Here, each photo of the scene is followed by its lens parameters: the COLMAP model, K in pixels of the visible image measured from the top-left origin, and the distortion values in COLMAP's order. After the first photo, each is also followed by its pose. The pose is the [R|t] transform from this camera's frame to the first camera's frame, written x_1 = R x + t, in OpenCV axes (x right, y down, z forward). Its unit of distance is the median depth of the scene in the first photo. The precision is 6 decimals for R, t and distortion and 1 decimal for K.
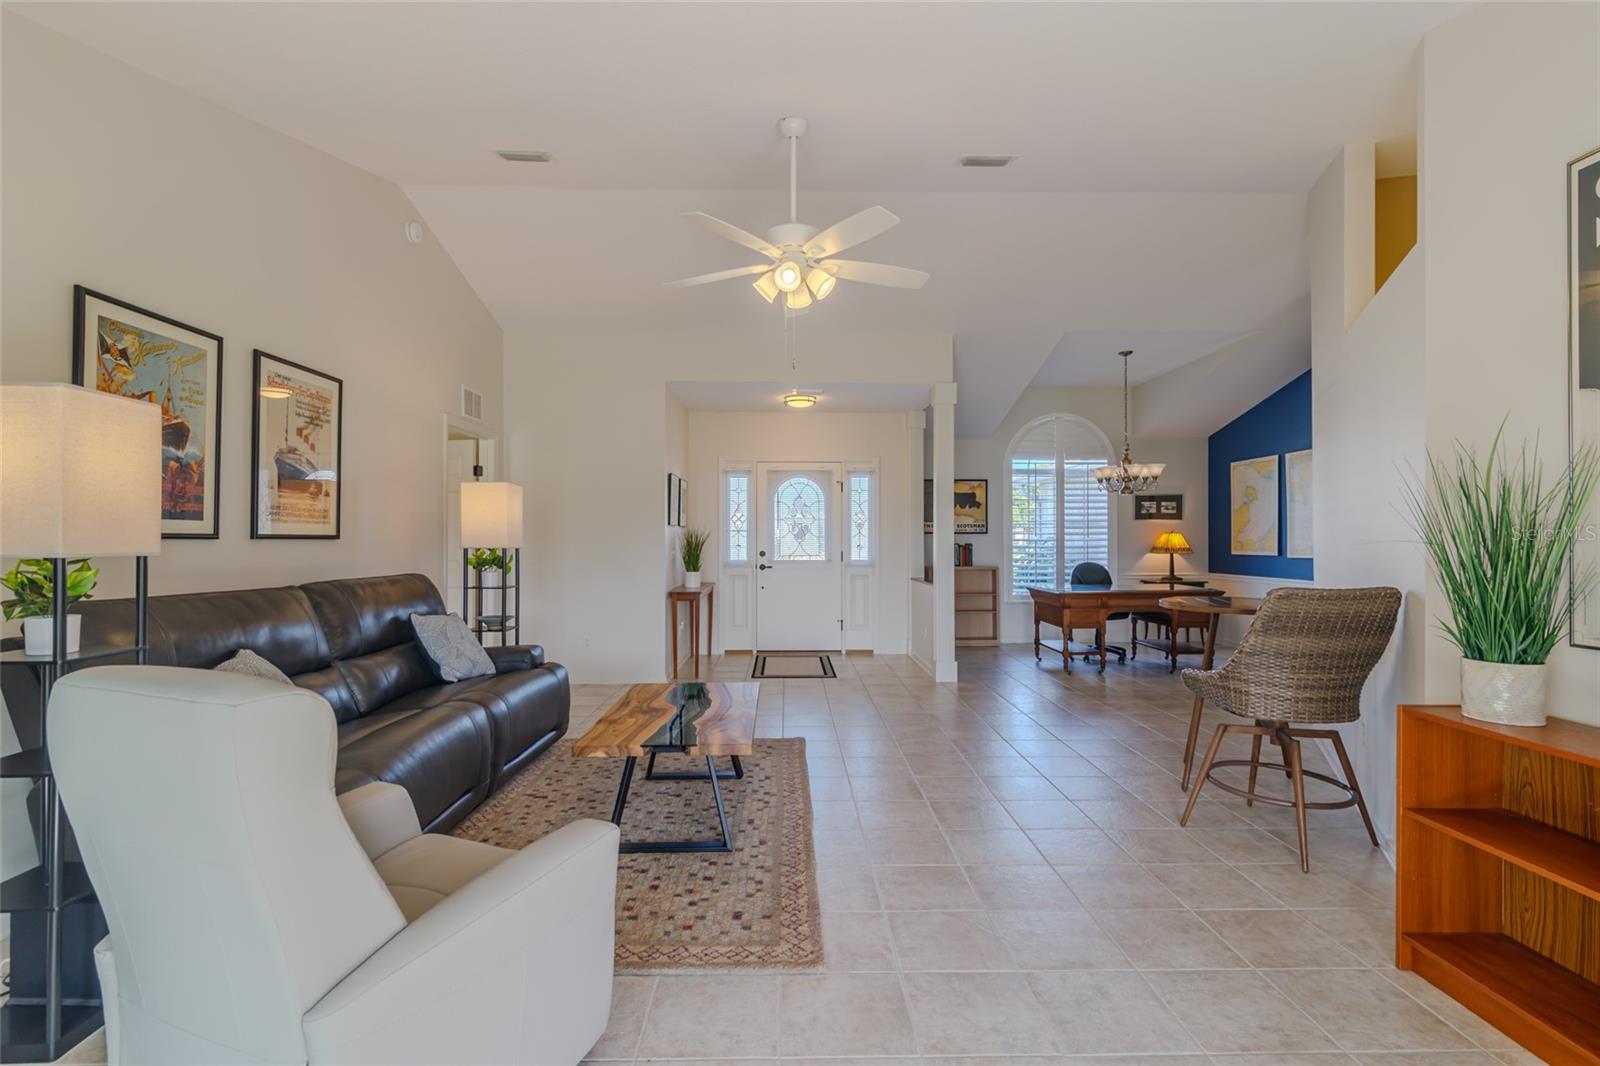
lens RADIAL K [[730.0, 0, 802.6], [0, 730.0, 530.9], [0, 0, 1]] dist [0.002749, -0.000107]
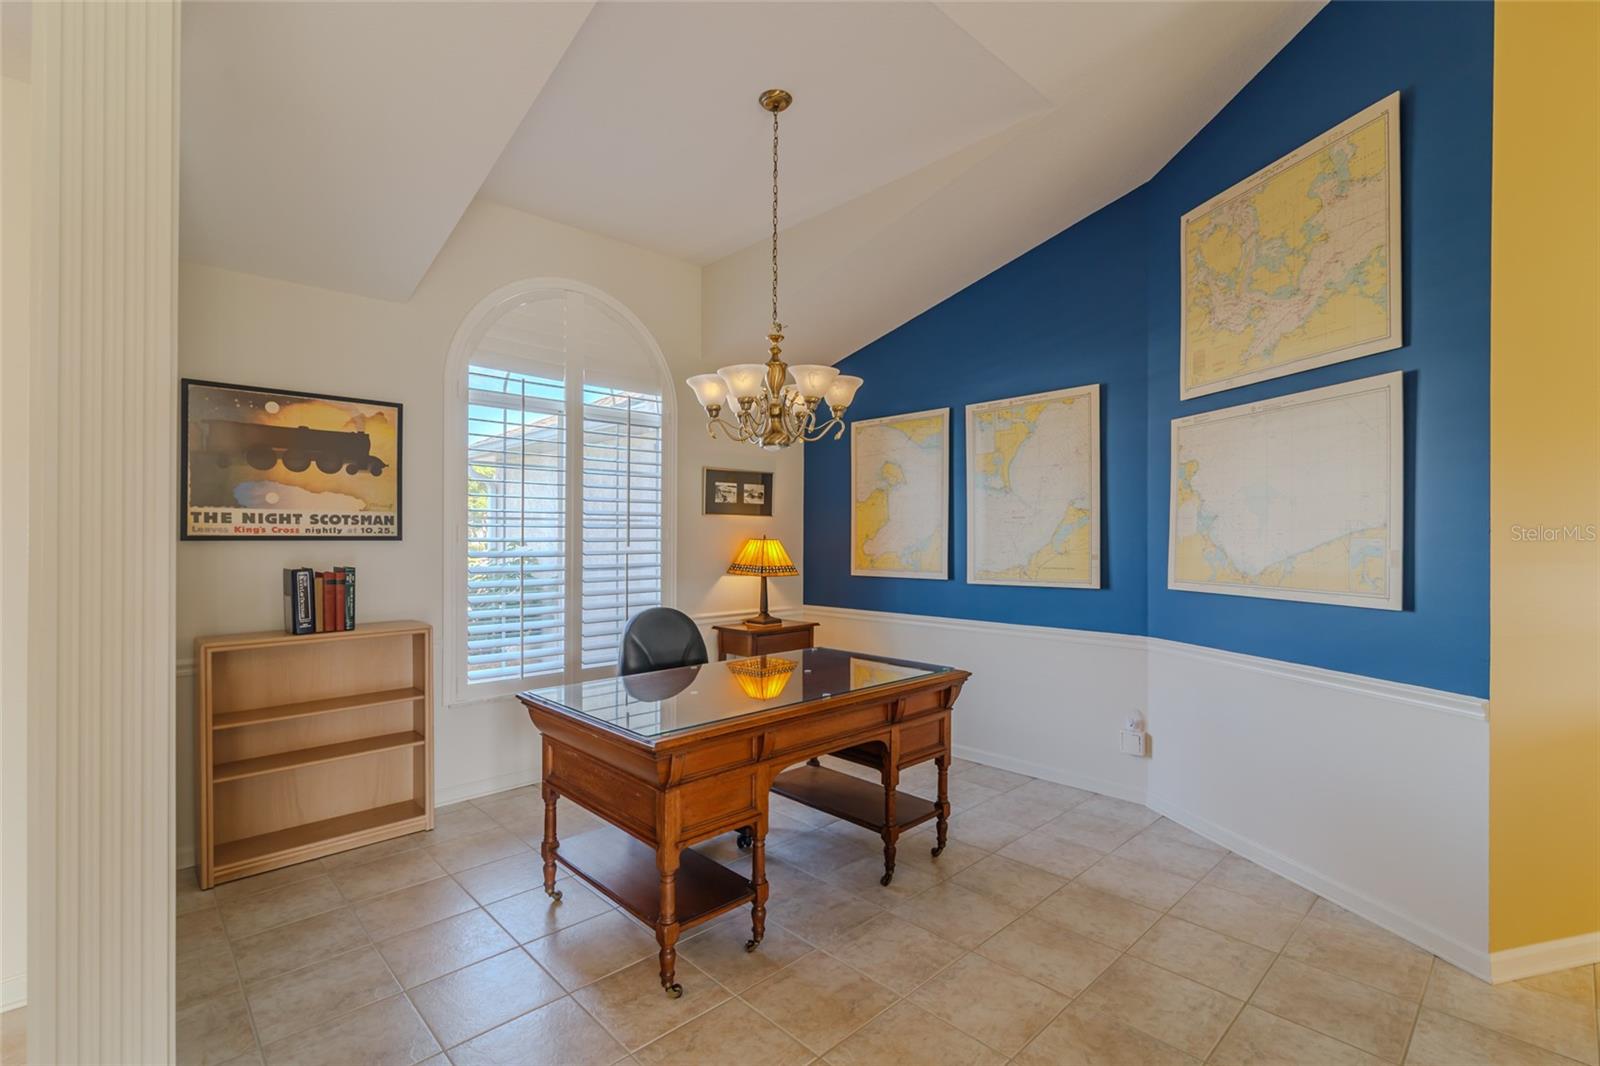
lens RADIAL K [[730.0, 0, 796.6], [0, 730.0, 535.1], [0, 0, 1]] dist [0.002749, -0.000107]
pose [[0.742579, 0.005110, 0.669738, 0.180904], [-0.008146, 0.999966, 0.001402, -0.001597], [-0.669708, -0.006497, 0.742596, 0.692785]]
